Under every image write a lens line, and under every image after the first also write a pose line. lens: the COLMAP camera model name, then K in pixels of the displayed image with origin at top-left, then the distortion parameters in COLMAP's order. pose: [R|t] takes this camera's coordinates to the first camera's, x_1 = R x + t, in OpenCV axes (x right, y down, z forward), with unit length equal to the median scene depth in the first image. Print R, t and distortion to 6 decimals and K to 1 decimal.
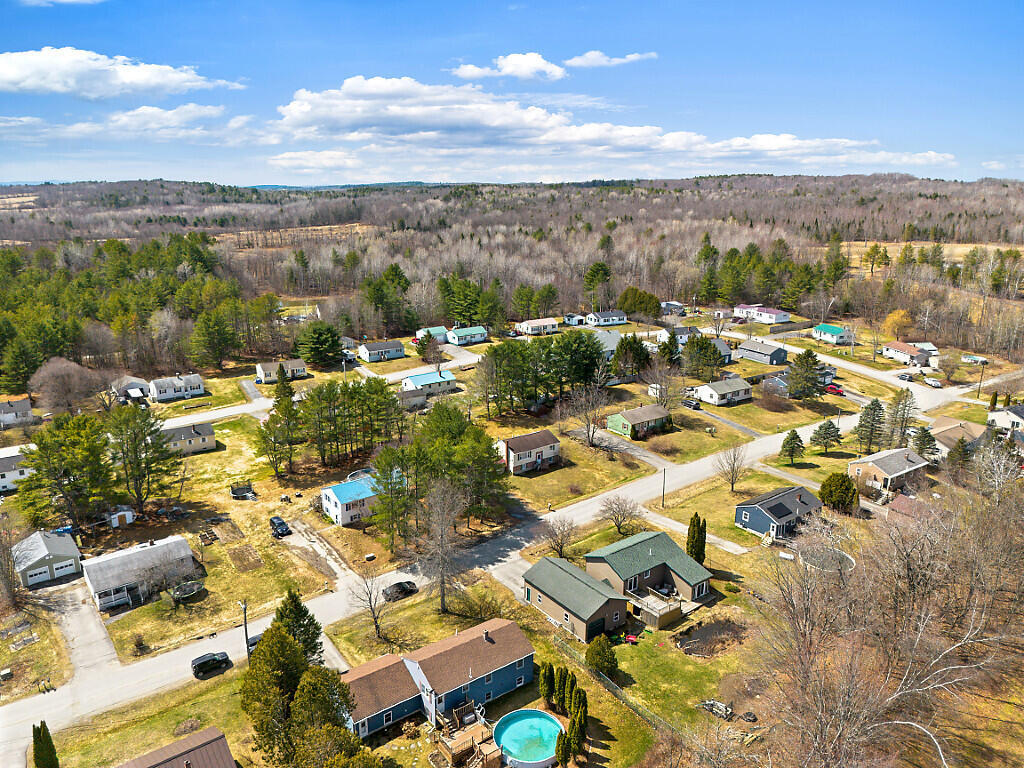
lens RADIAL K [[733.0, 0, 512.5], [0, 733.0, 373.1], [0, 0, 1]] dist [0.087508, -0.091779]
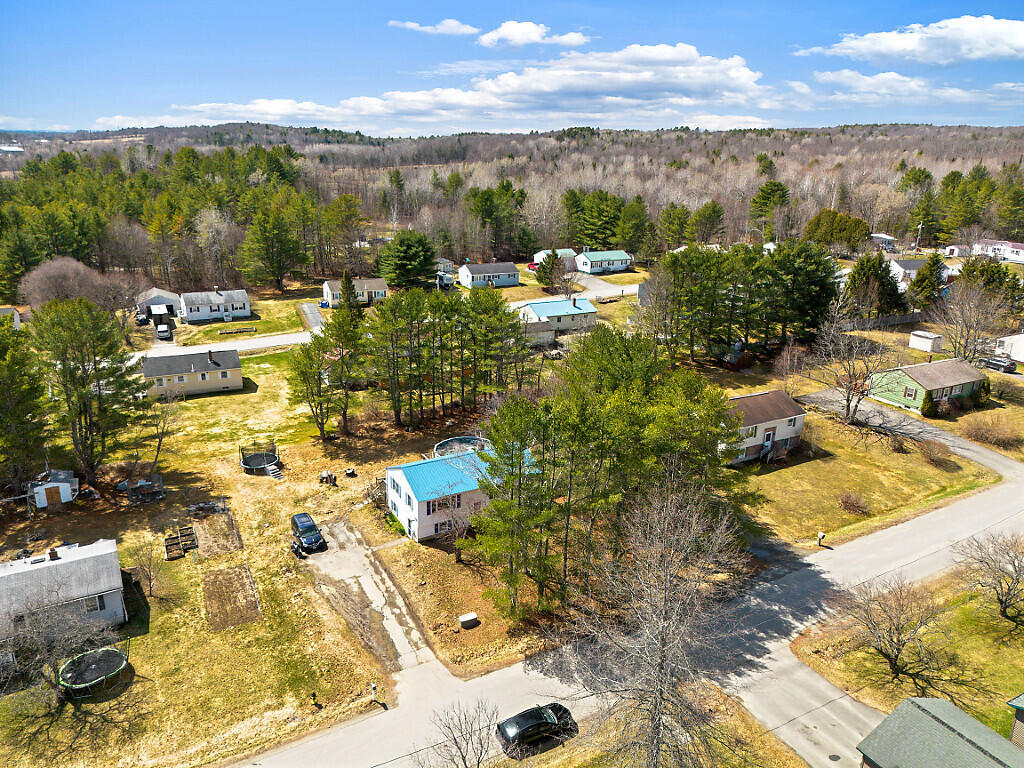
lens RADIAL K [[733.0, 0, 512.5], [0, 733.0, 373.1], [0, 0, 1]] dist [0.087508, -0.091779]
pose [[0.990674, 0.056128, -0.124157, -0.085260], [-0.050567, 0.997590, 0.047503, 0.046490], [0.126524, -0.040781, 0.991125, 0.398267]]
